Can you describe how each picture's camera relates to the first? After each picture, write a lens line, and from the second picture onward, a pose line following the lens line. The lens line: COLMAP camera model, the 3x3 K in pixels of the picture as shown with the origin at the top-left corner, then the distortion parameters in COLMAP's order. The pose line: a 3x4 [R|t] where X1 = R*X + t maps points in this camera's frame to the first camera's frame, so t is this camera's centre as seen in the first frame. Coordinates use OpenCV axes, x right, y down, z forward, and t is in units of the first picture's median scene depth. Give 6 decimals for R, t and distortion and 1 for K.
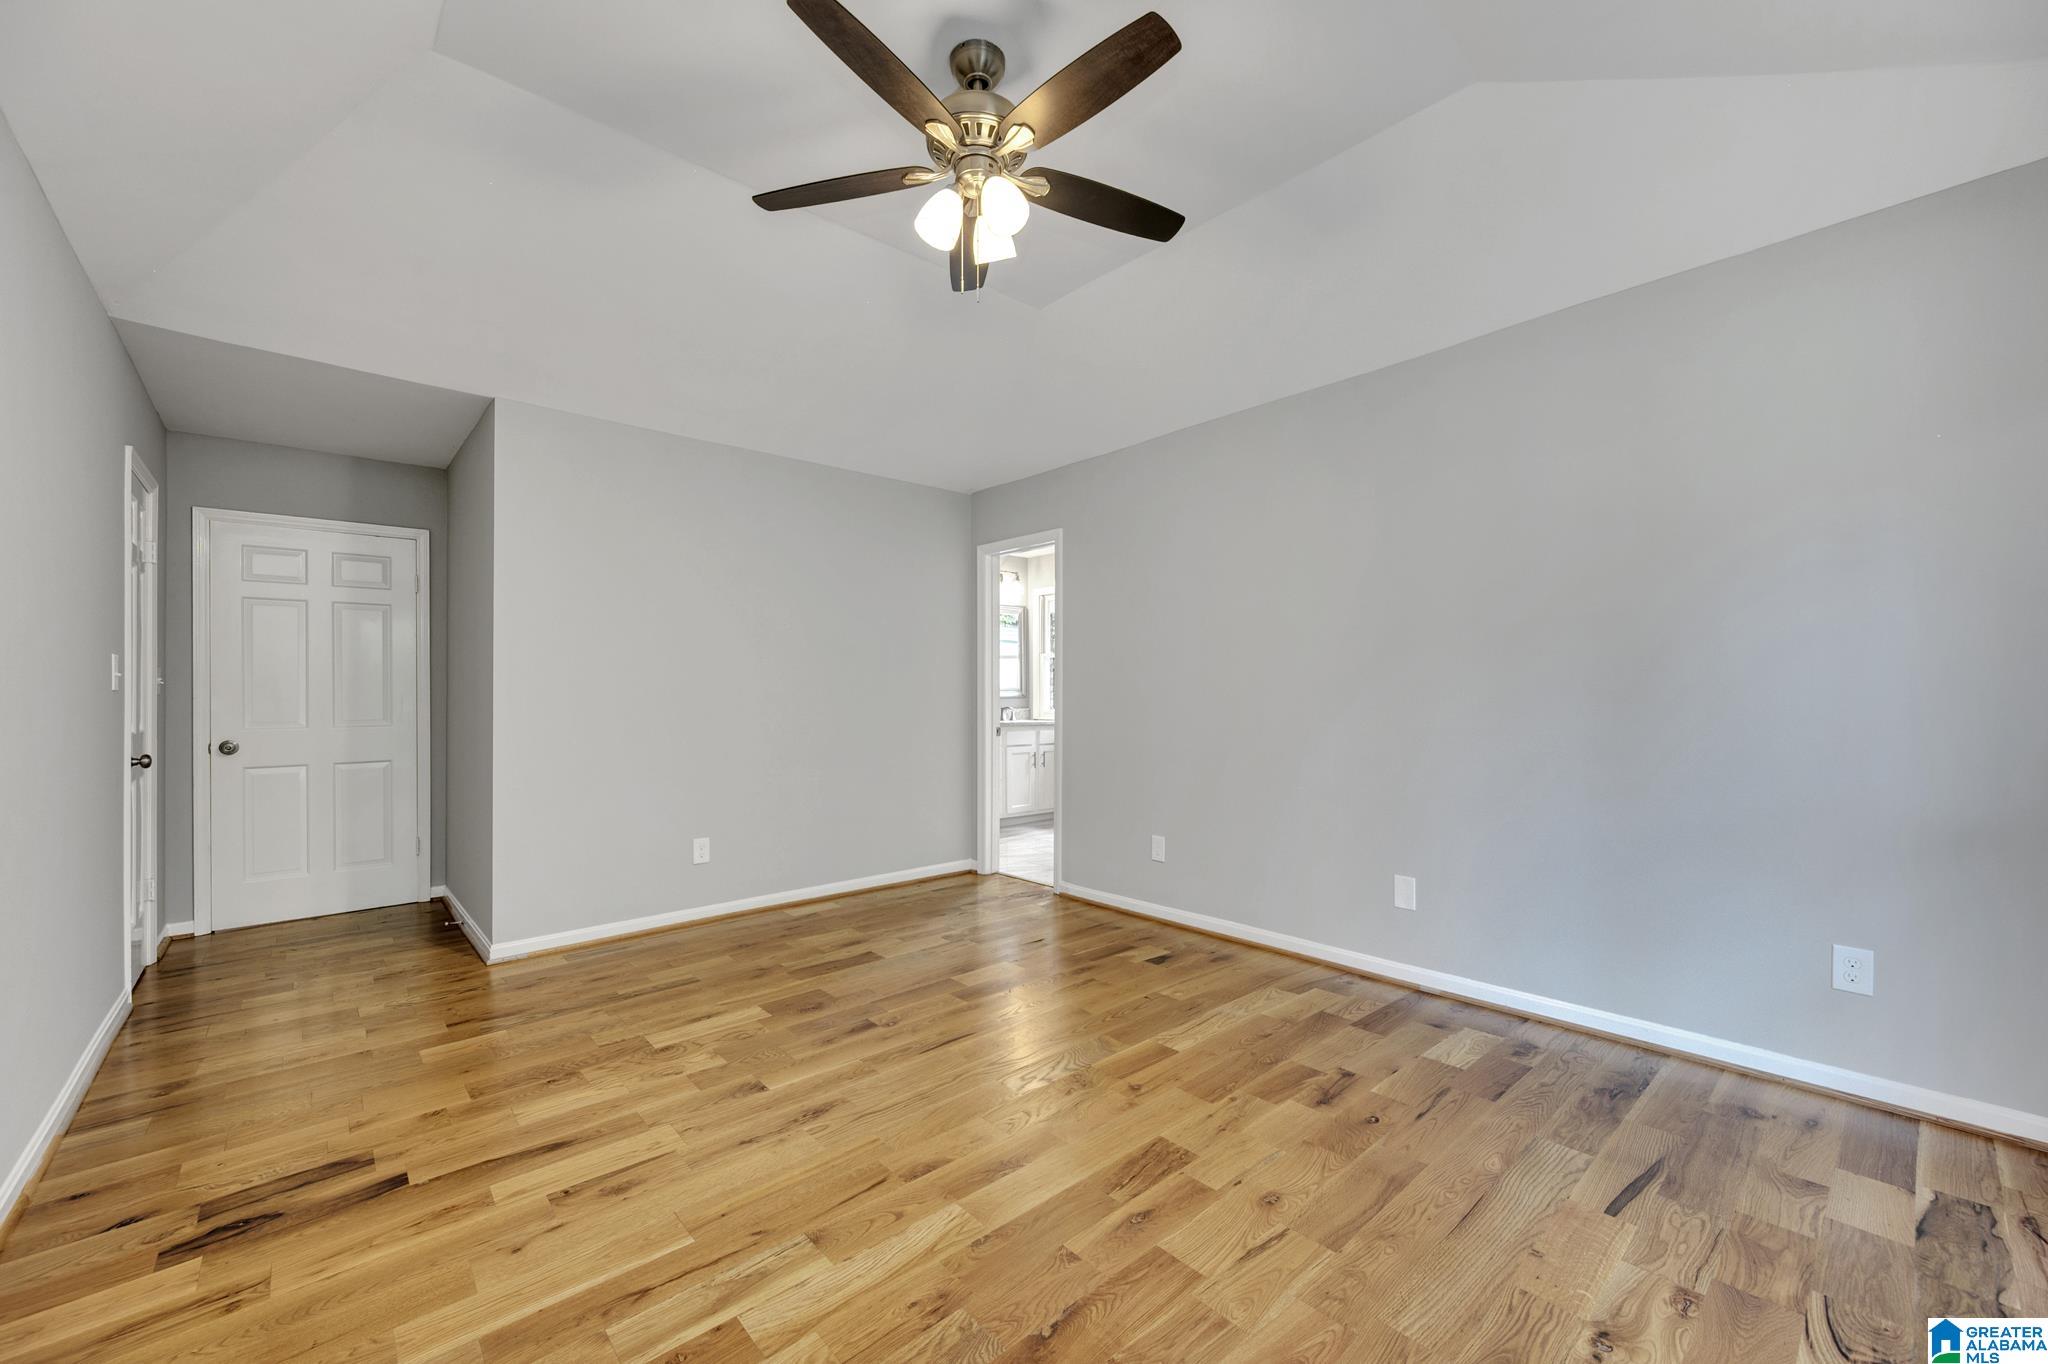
lens RADIAL K [[803.7, 0, 1027.2], [0, 803.7, 688.7], [0, 0, 1]] dist [-0.000194, -0.000029]
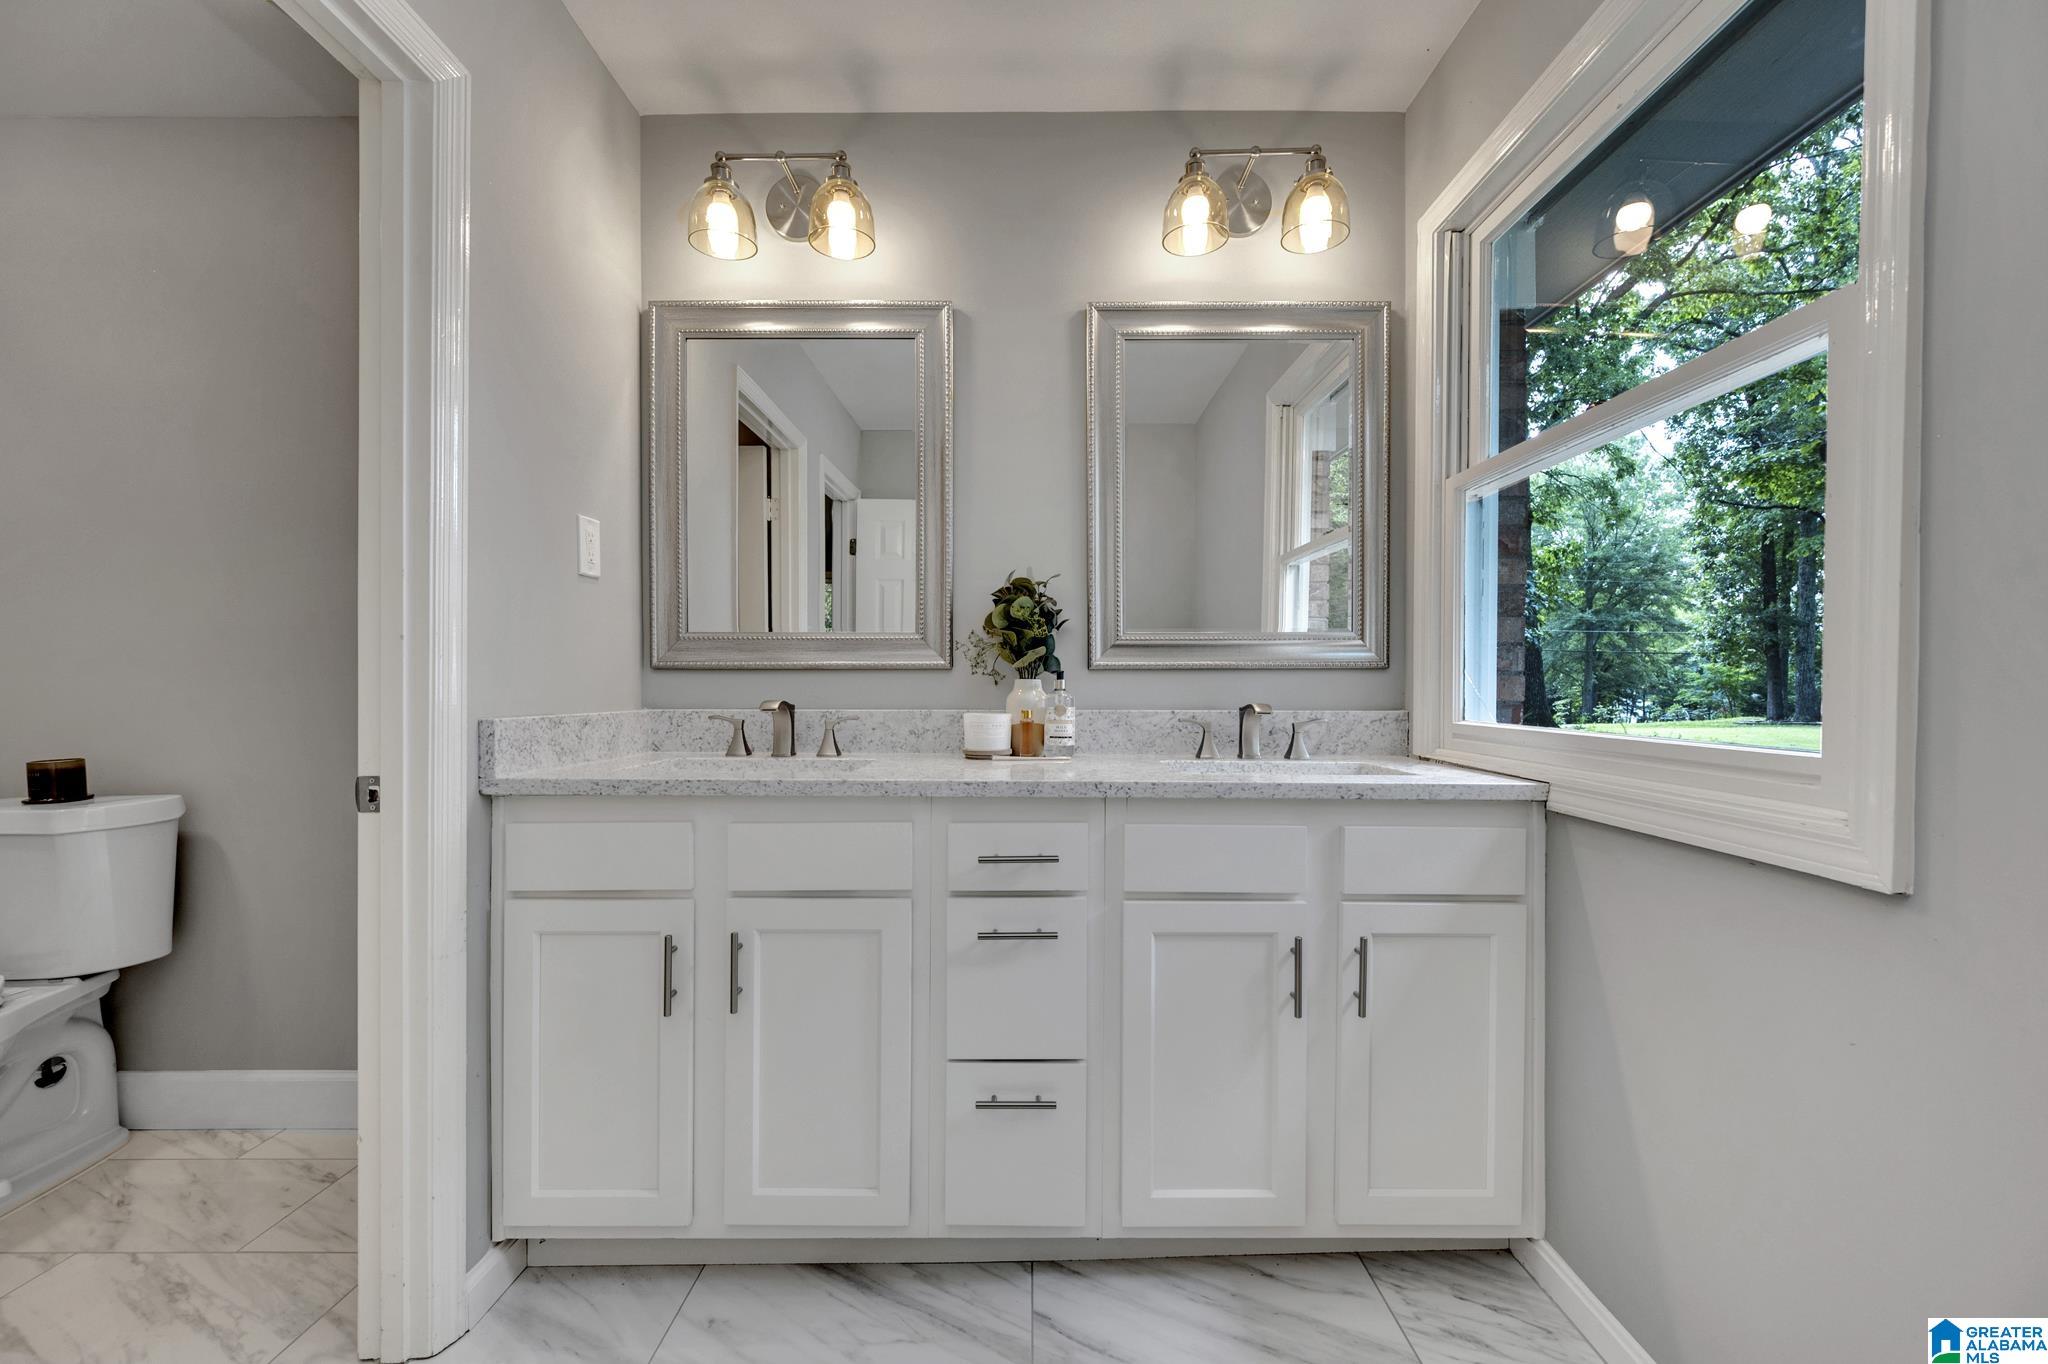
lens RADIAL K [[803.7, 0, 1027.2], [0, 803.7, 688.7], [0, 0, 1]] dist [-0.000194, -0.000029]
pose [[0.745549, 0.006443, -0.666420, 0.083046], [-0.001263, 0.999965, 0.008255, 0.015375], [0.666450, -0.005313, 0.745531, 0.742950]]
